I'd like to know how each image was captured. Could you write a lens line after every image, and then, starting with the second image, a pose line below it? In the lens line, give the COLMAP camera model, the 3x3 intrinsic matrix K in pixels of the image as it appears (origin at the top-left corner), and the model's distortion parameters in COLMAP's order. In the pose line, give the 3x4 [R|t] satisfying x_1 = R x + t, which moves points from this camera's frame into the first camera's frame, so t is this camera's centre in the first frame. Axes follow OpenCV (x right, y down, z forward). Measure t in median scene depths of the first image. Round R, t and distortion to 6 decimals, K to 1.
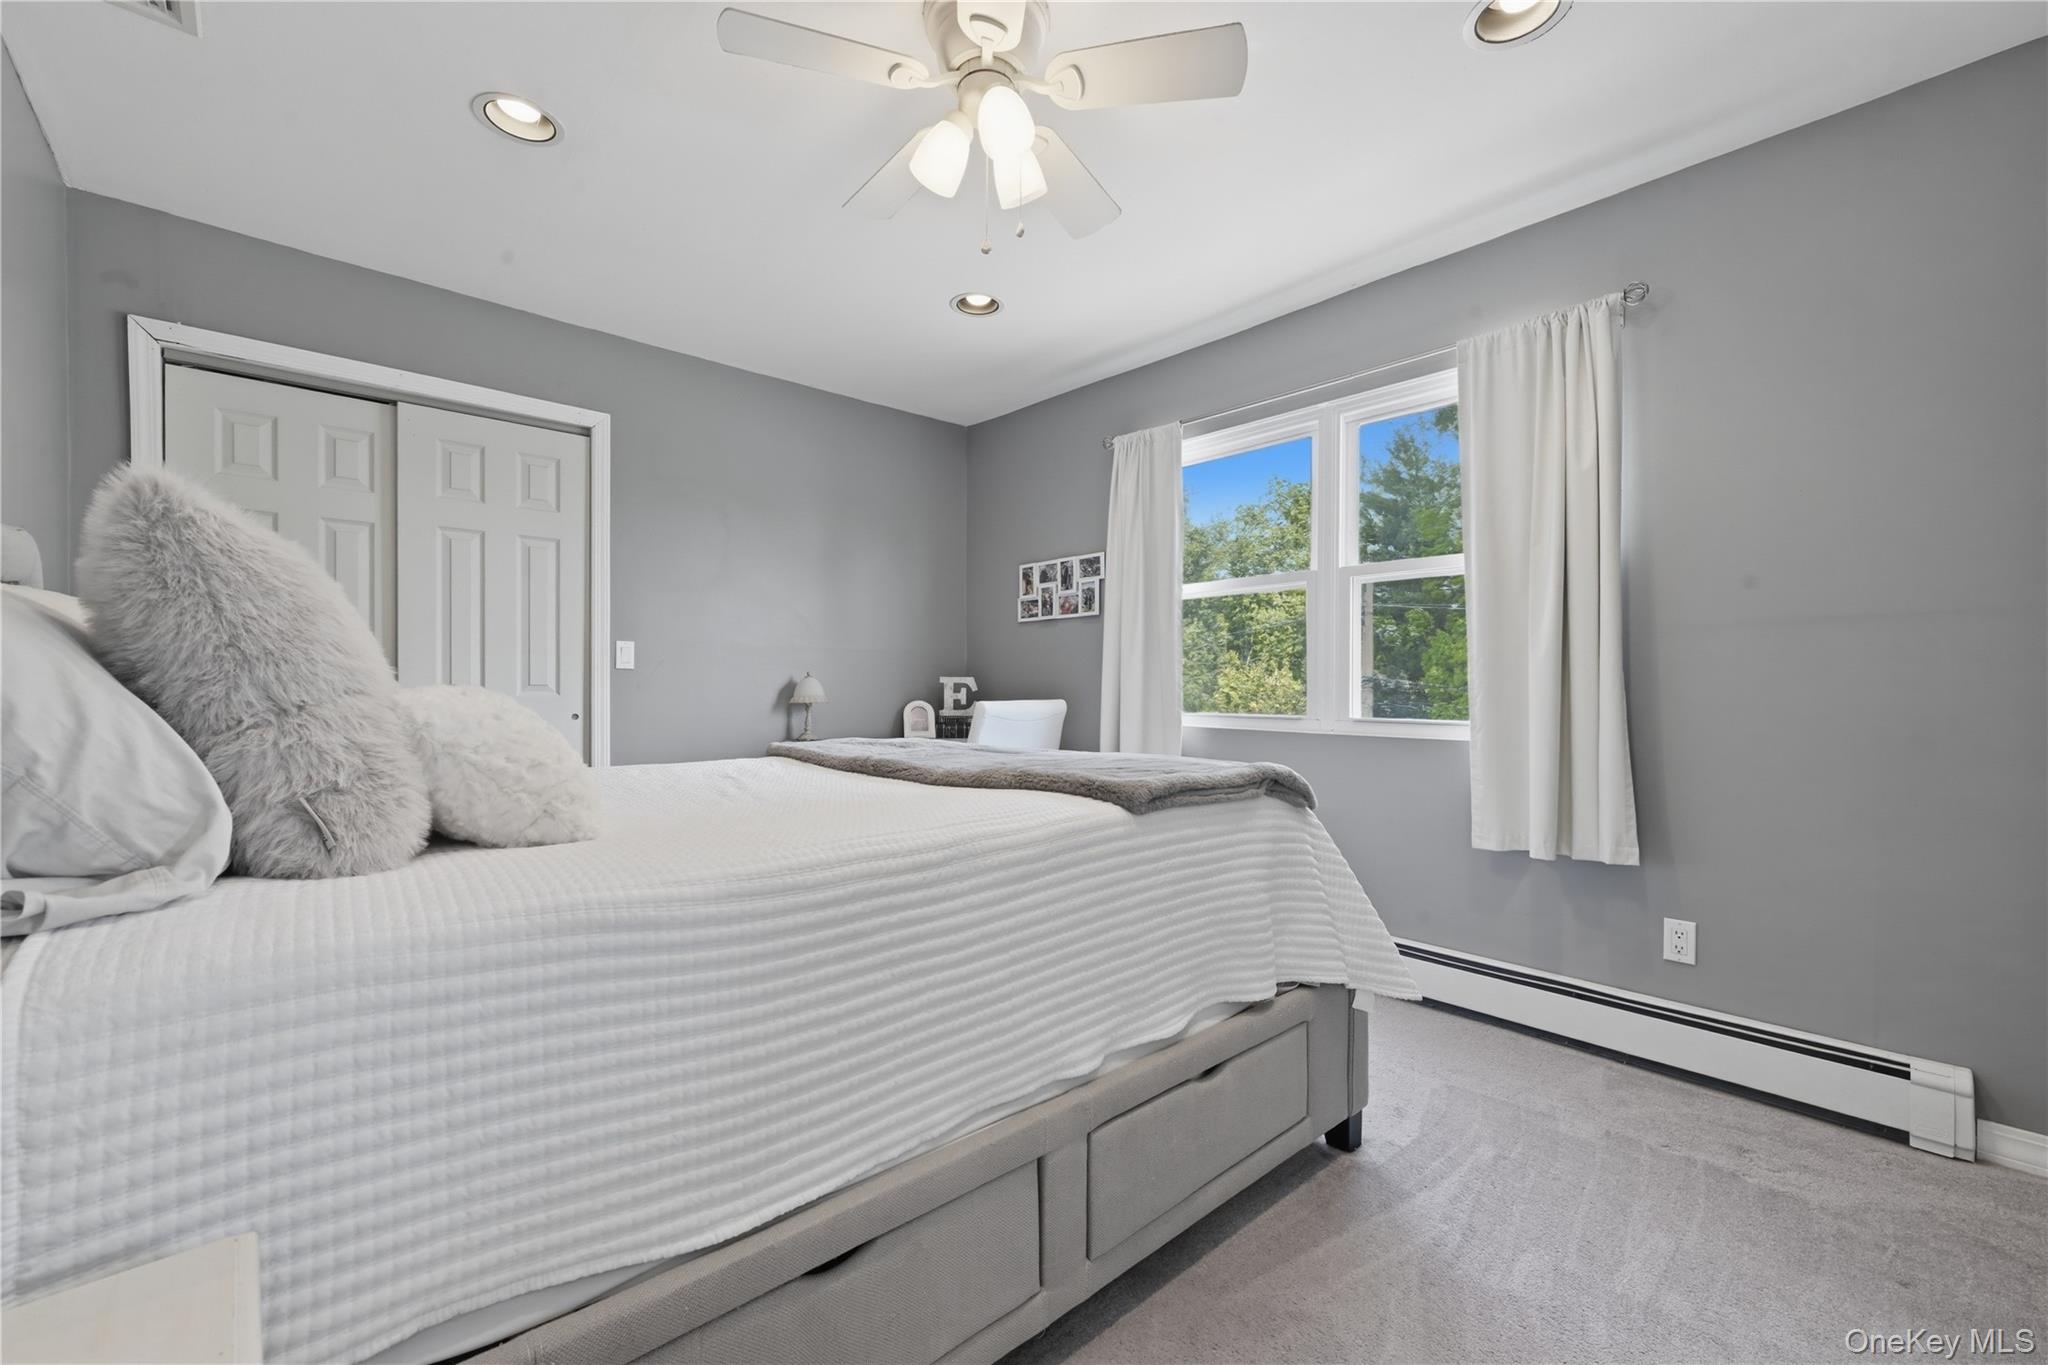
lens RADIAL K [[815.8, 0, 1030.3], [0, 815.8, 687.1], [0, 0, 1]] dist [0.002058, 0.000777]
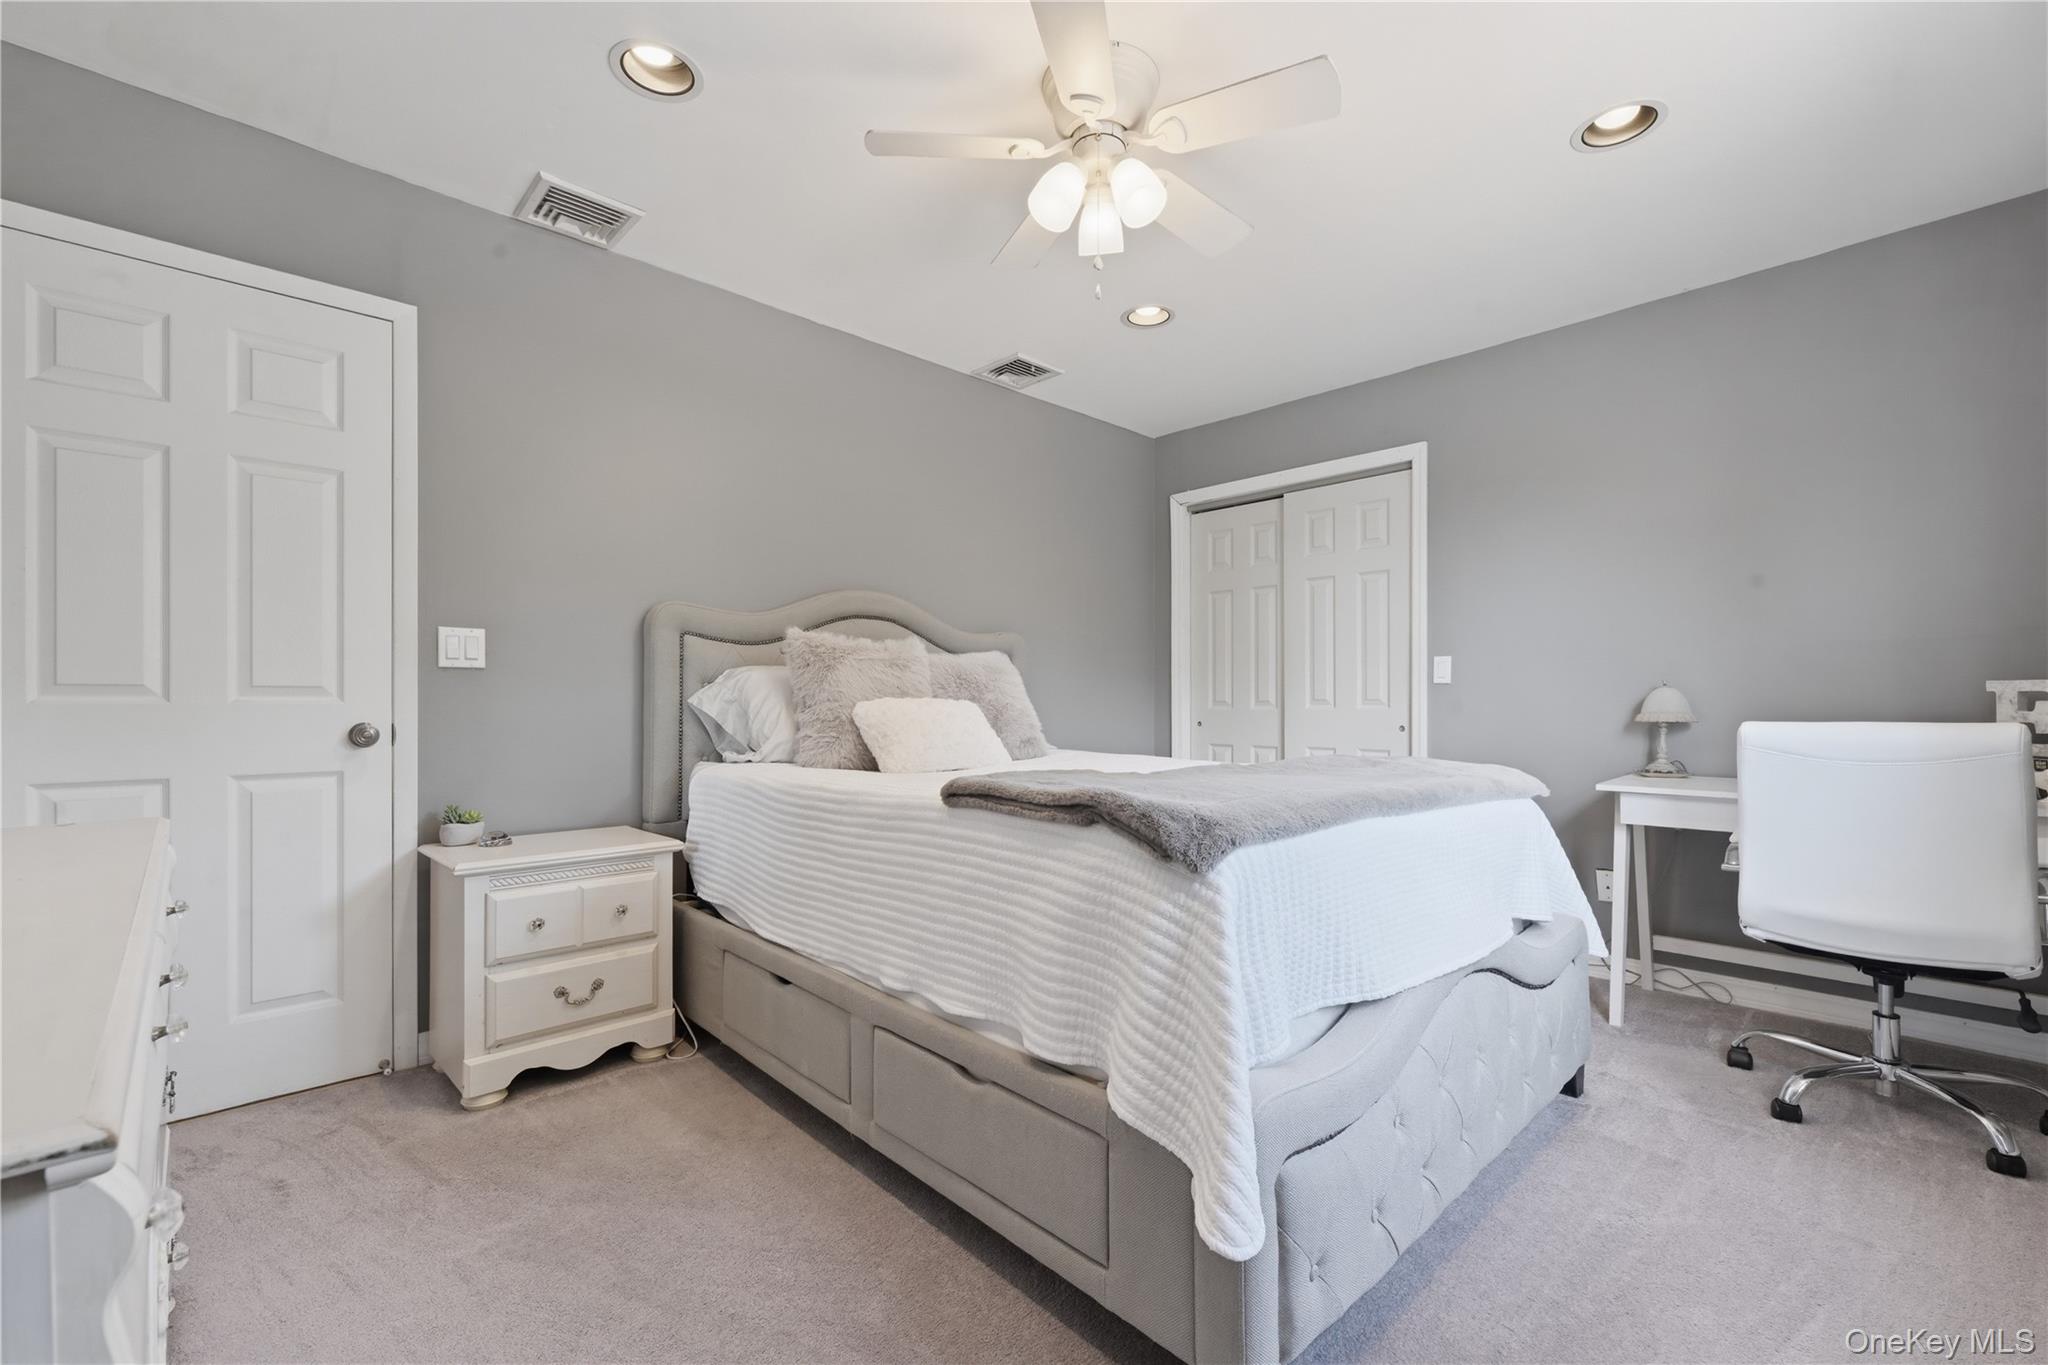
lens RADIAL K [[861.2, 0, 1030.8], [0, 861.2, 692.3], [0, 0, 1]] dist [0.000576, -0.000655]
pose [[0.037962, -0.014796, -0.999170, 1.171018], [-0.002292, 0.999886, -0.014894, 0.012854], [0.999277, 0.002856, 0.037924, 0.931826]]
